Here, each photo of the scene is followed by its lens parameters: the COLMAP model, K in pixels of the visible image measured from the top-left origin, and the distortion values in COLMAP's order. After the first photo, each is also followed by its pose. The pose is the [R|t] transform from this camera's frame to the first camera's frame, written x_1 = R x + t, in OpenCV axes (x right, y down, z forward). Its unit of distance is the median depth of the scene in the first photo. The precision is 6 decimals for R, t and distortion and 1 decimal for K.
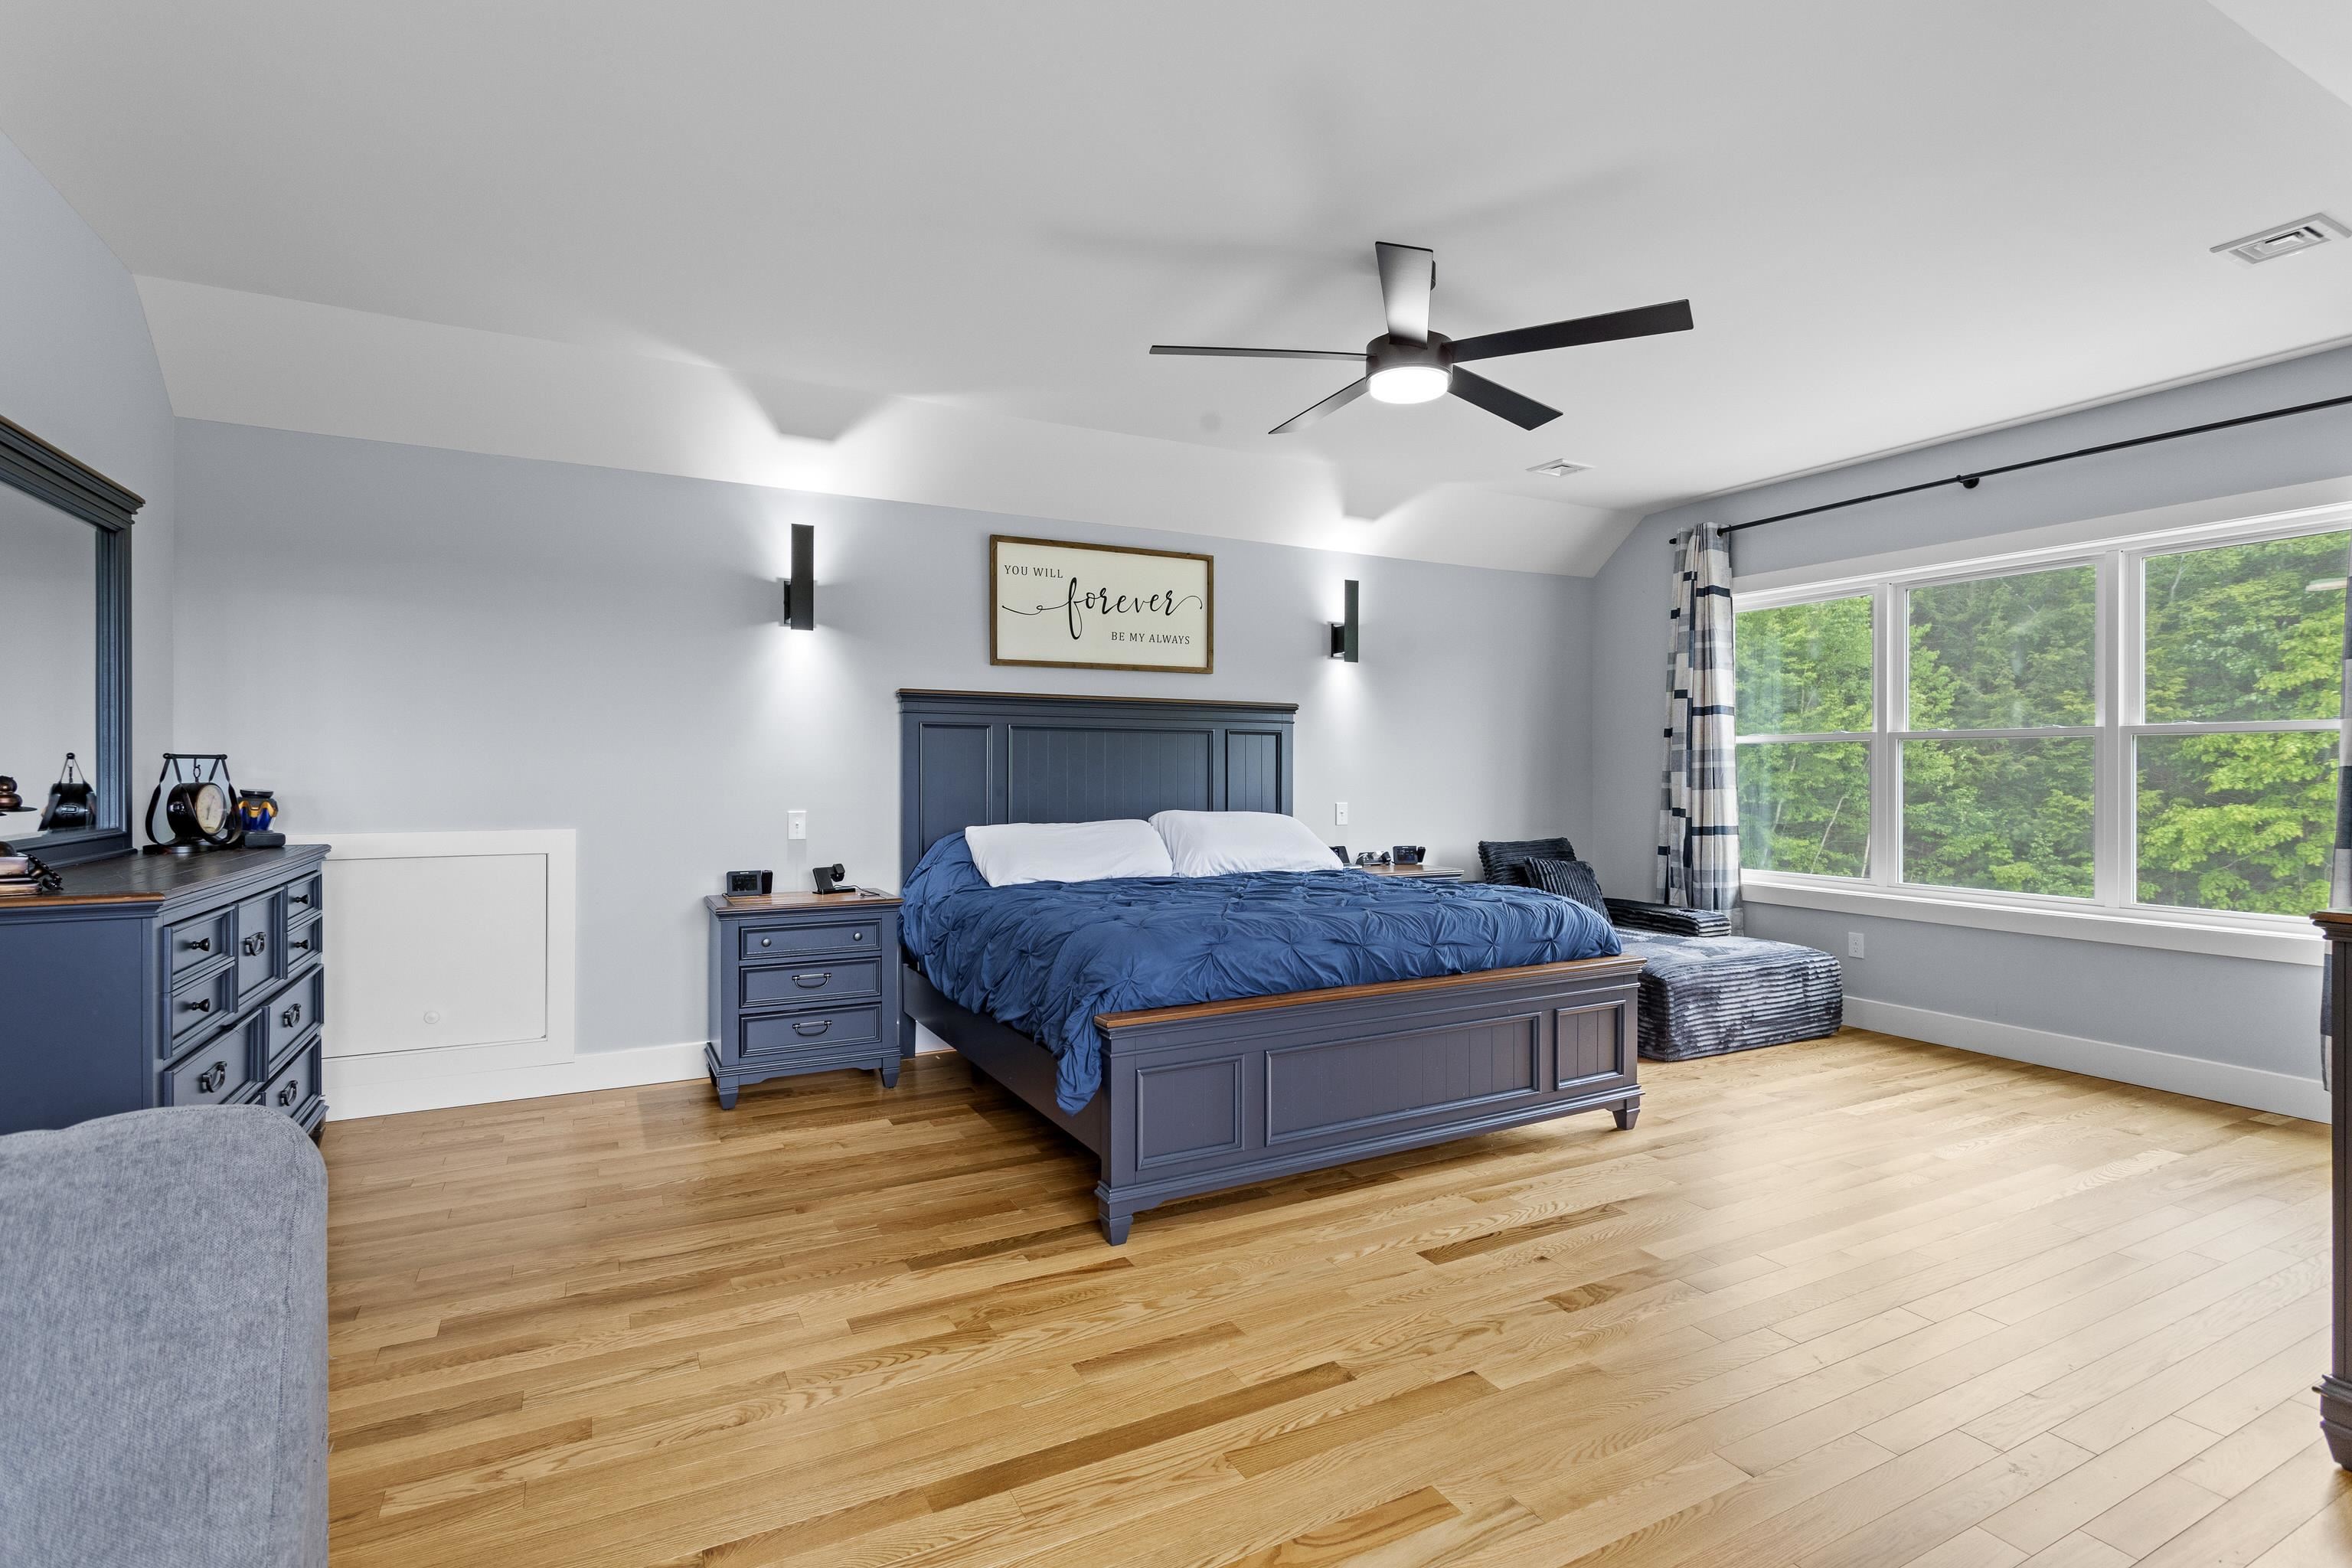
lens RADIAL K [[1123.6, 0, 1172.4], [0, 1123.6, 778.6], [0, 0, 1]] dist [-0.001530, 0.002679]
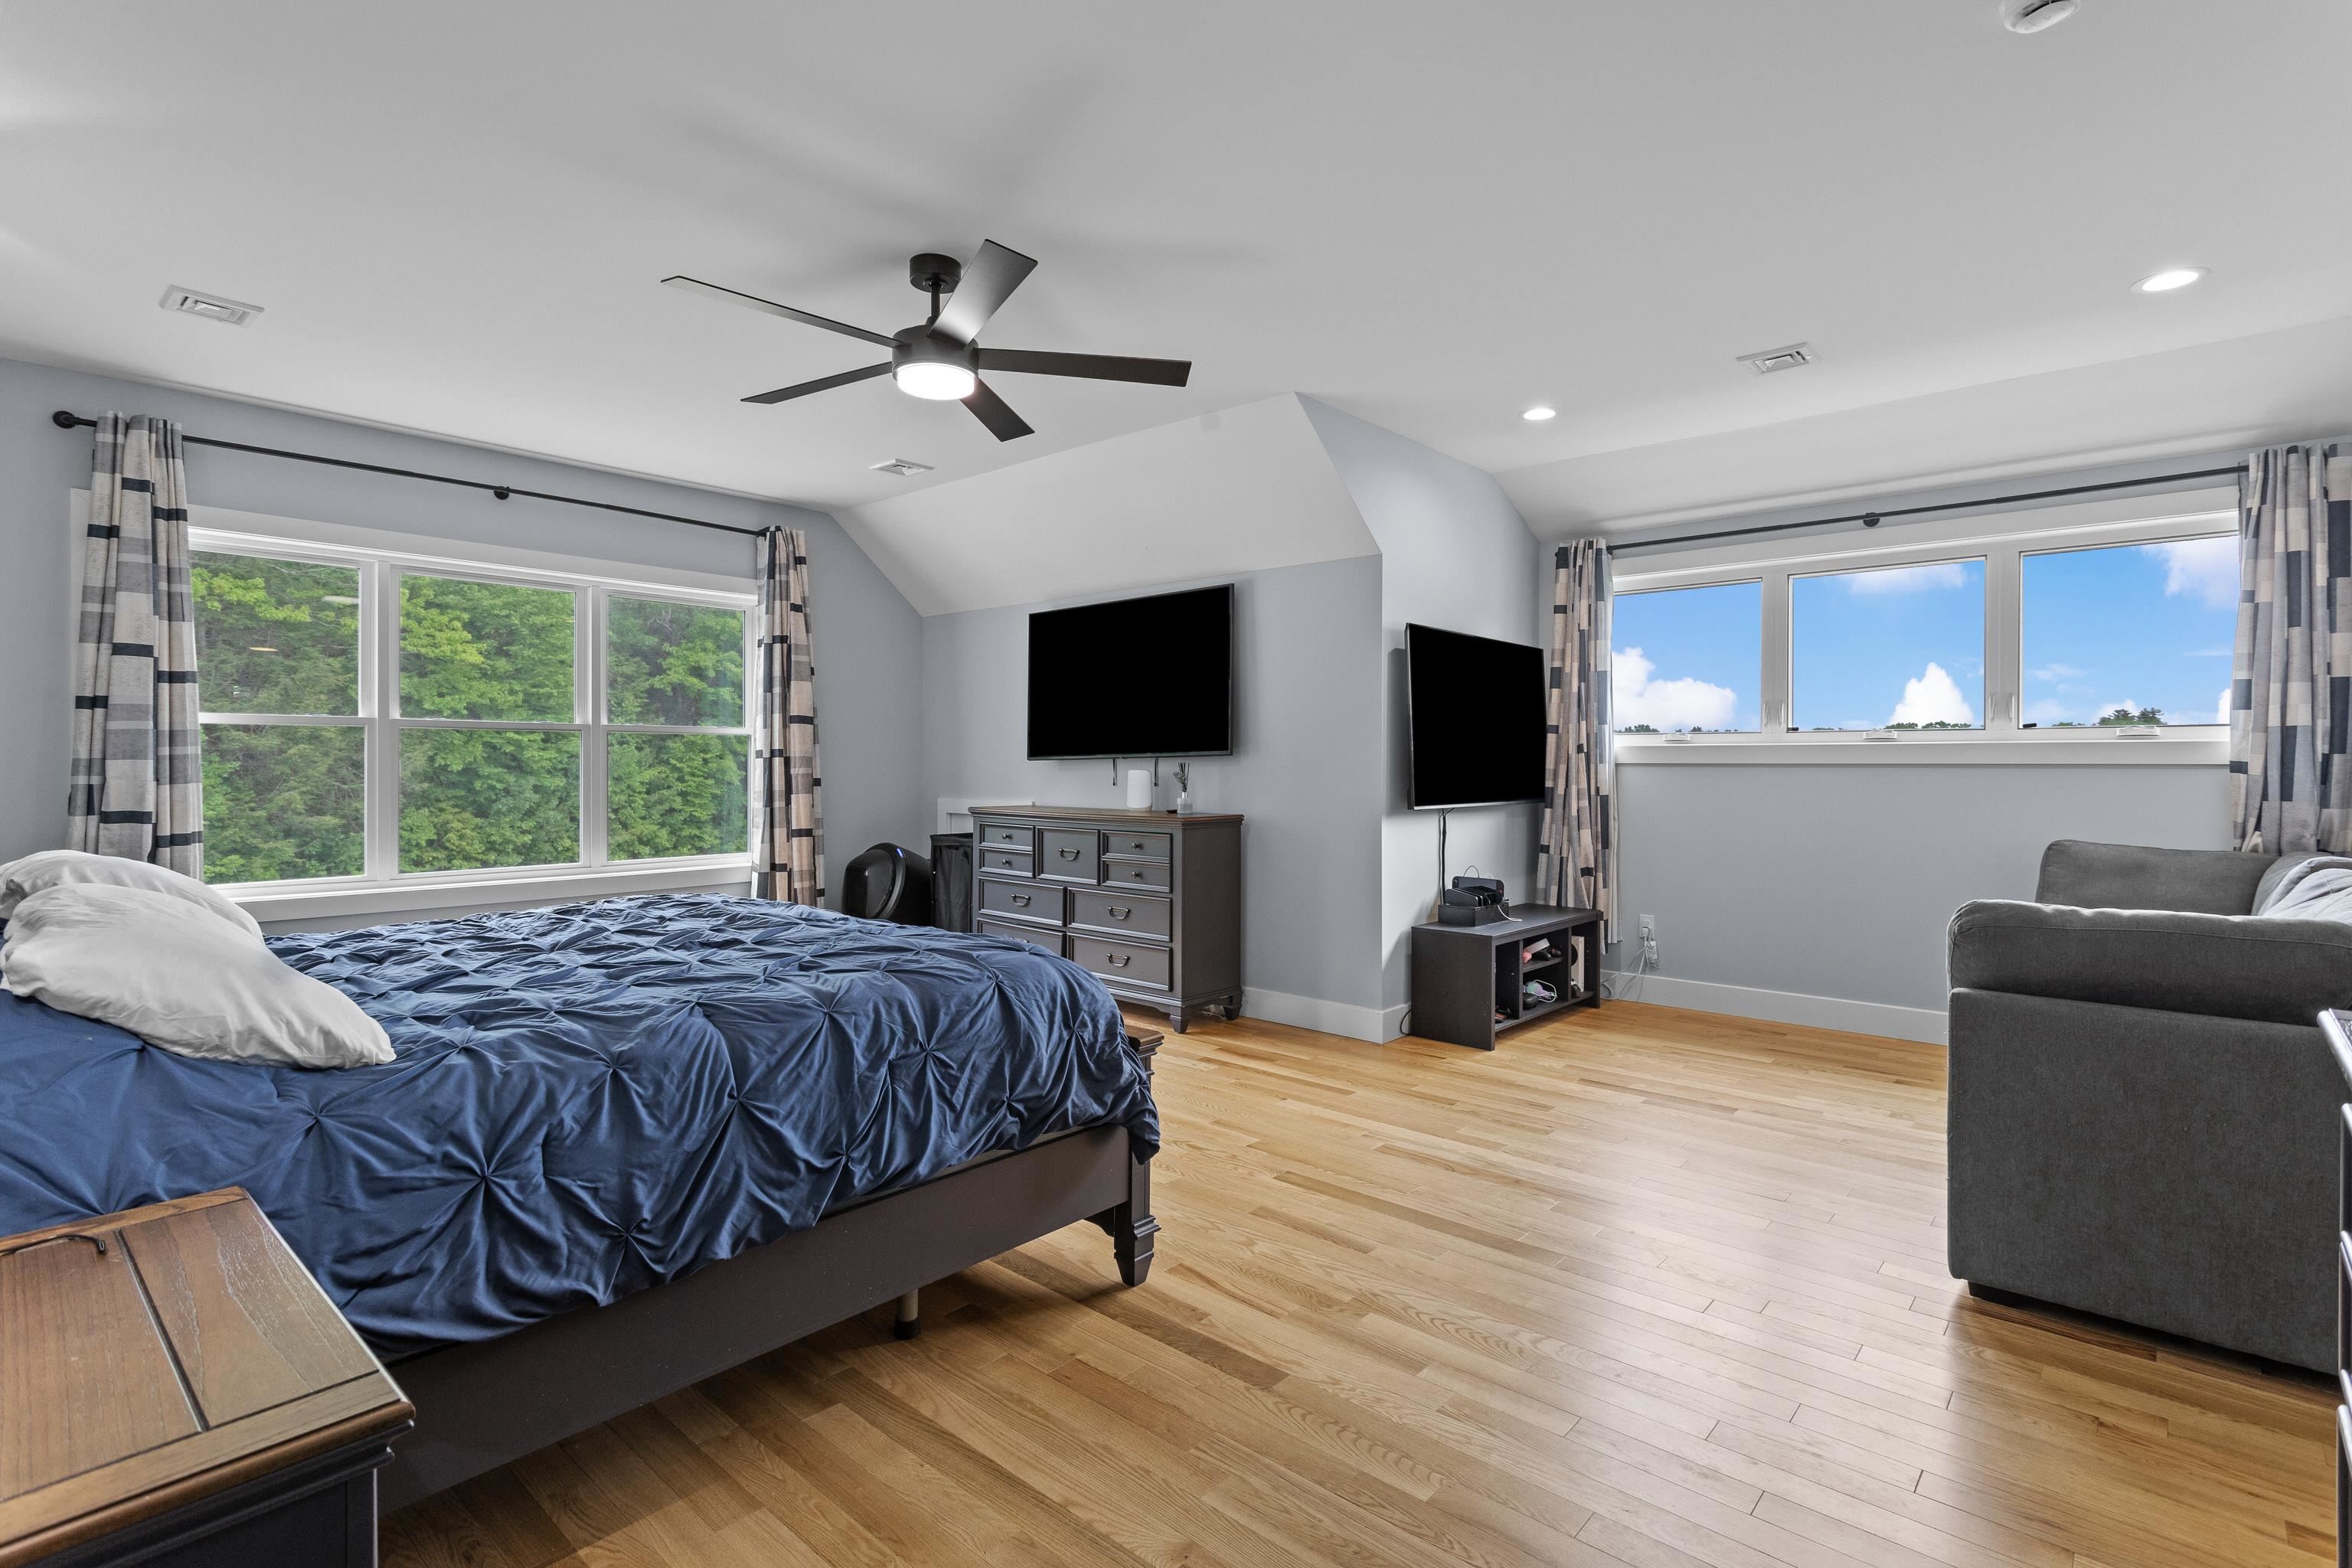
lens RADIAL K [[1123.6, 0, 1204.3], [0, 1123.6, 768.2], [0, 0, 1]] dist [-0.001530, 0.002679]
pose [[-0.370046, -0.009796, 0.928962, -0.509909], [0.002289, 0.999932, 0.011456, -0.008317], [-0.929010, 0.006366, -0.369999, 0.714328]]
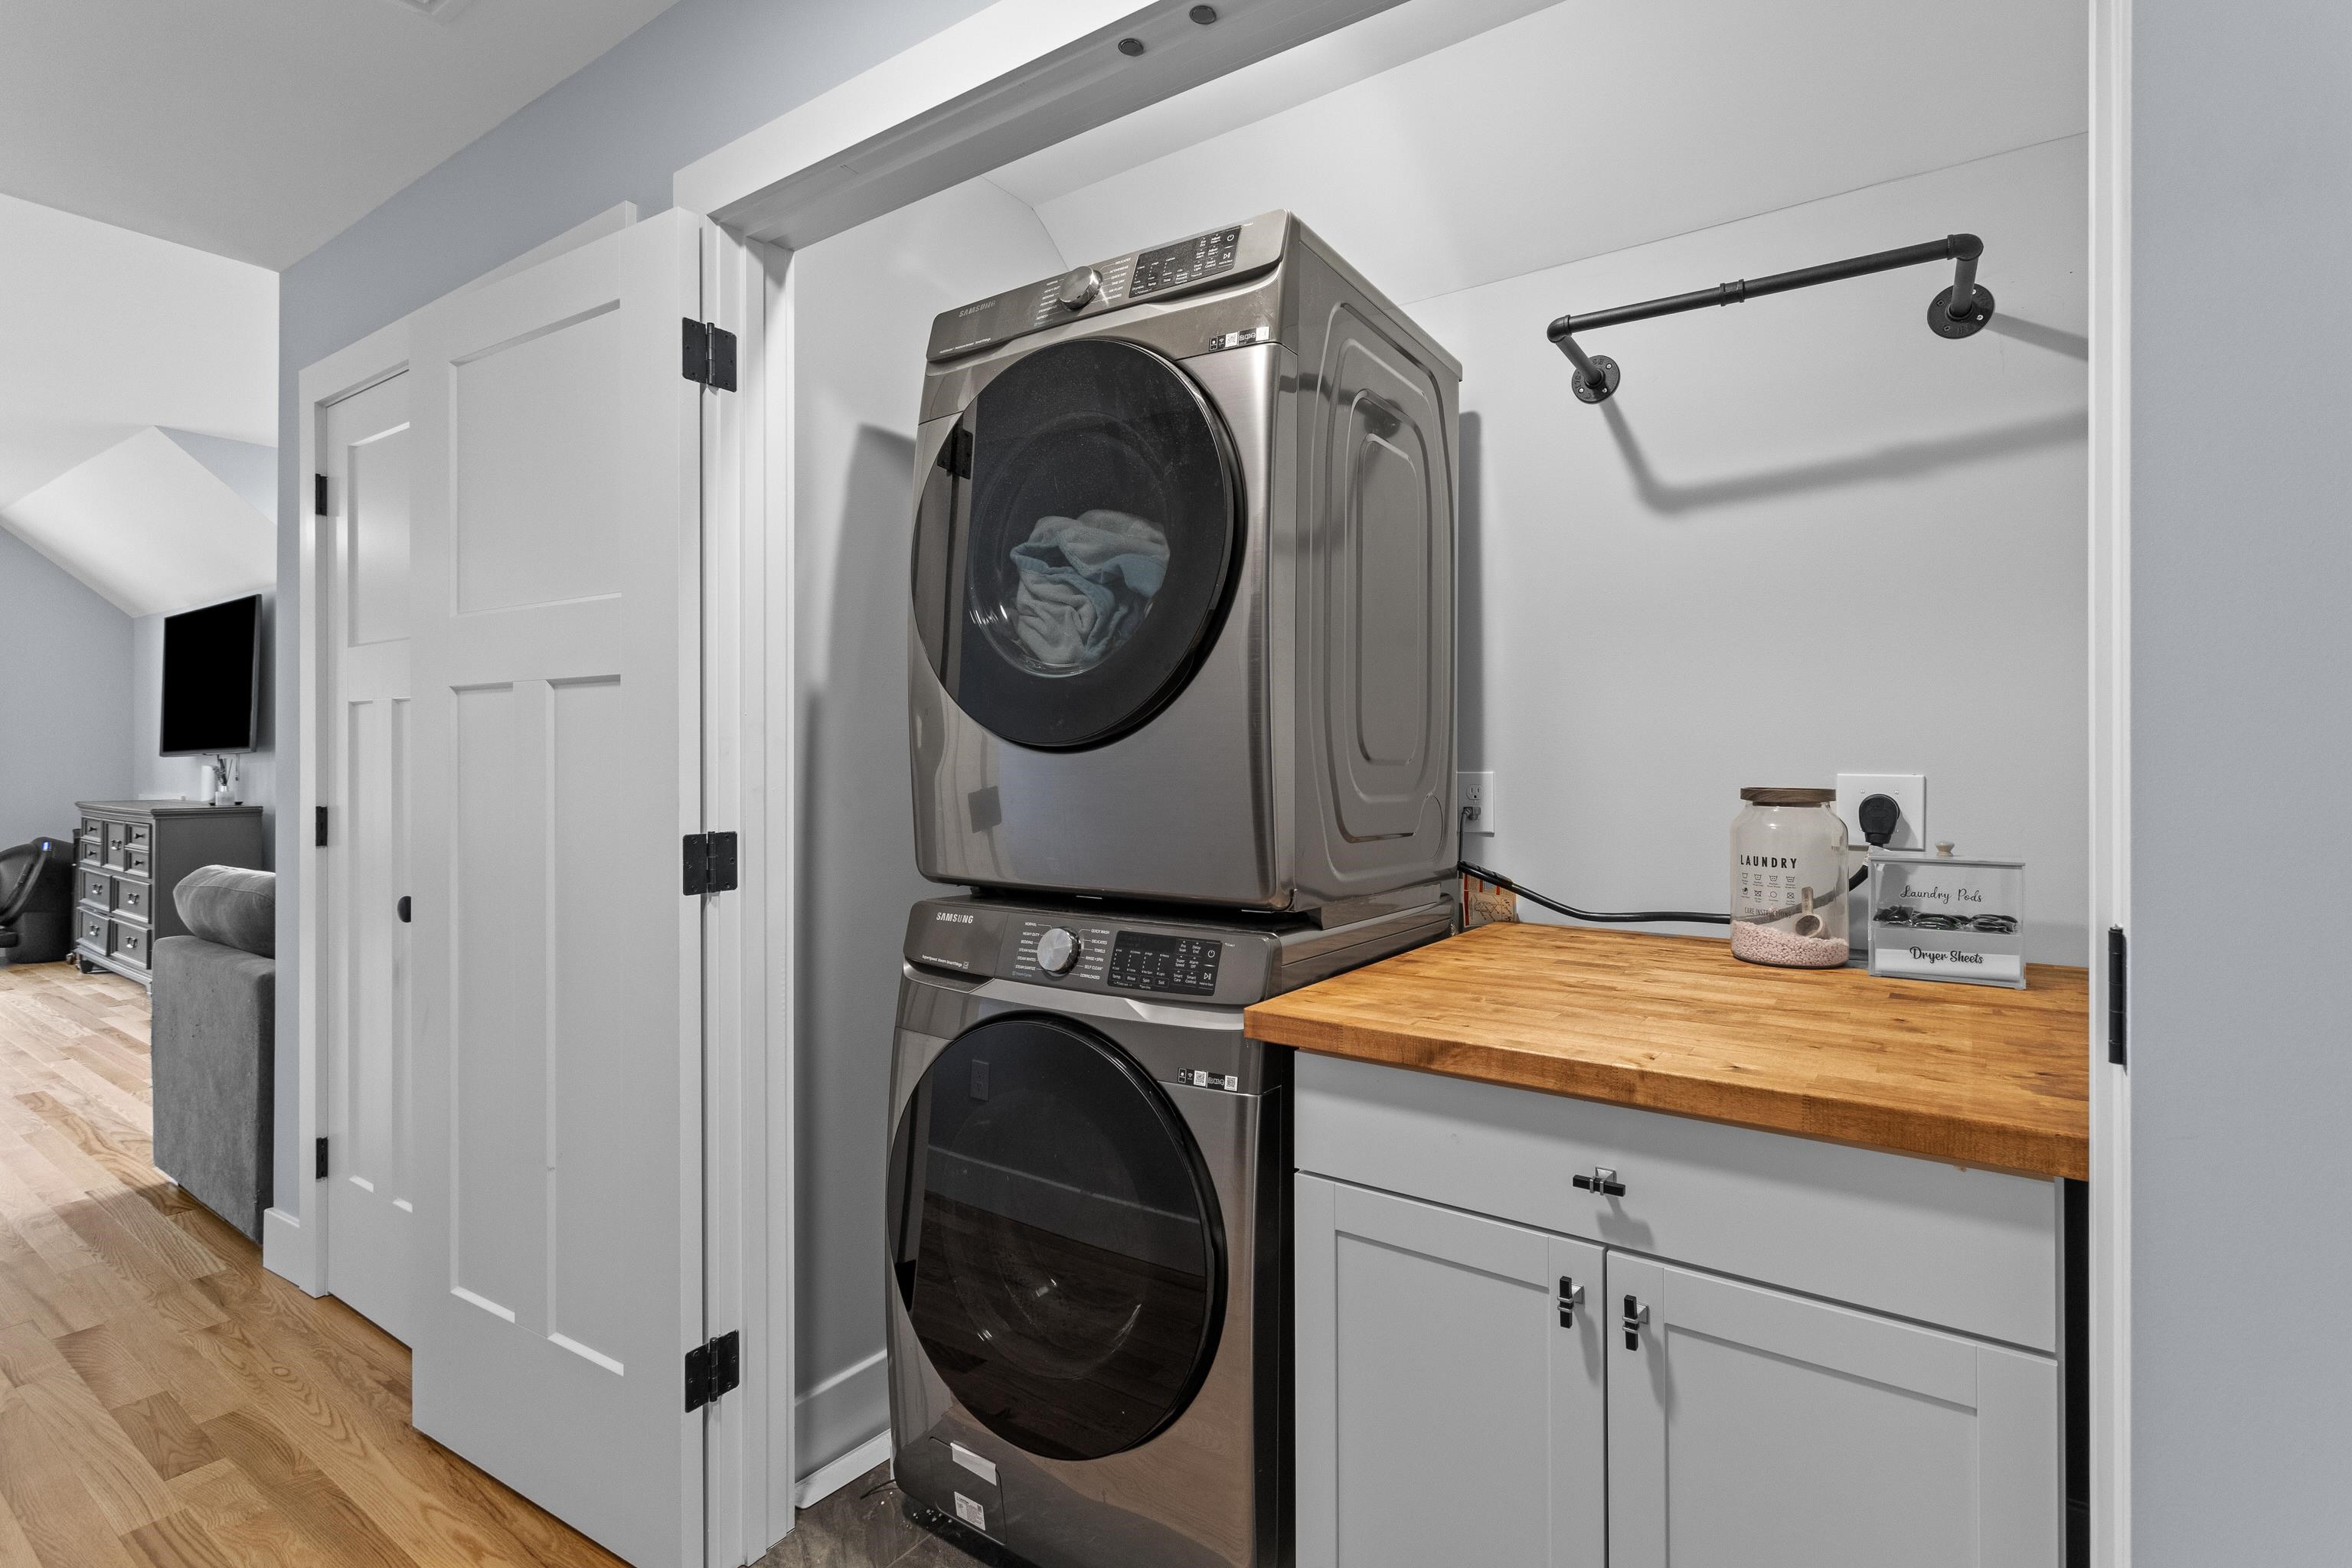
lens RADIAL K [[1123.6, 0, 1220.6], [0, 1123.6, 769.8], [0, 0, 1]] dist [-0.001530, 0.002679]
pose [[-0.466272, -0.004768, 0.884629, -0.995172], [0.000294, 0.999985, 0.005545, 0.004092], [-0.884641, 0.002845, -0.466263, -0.012337]]
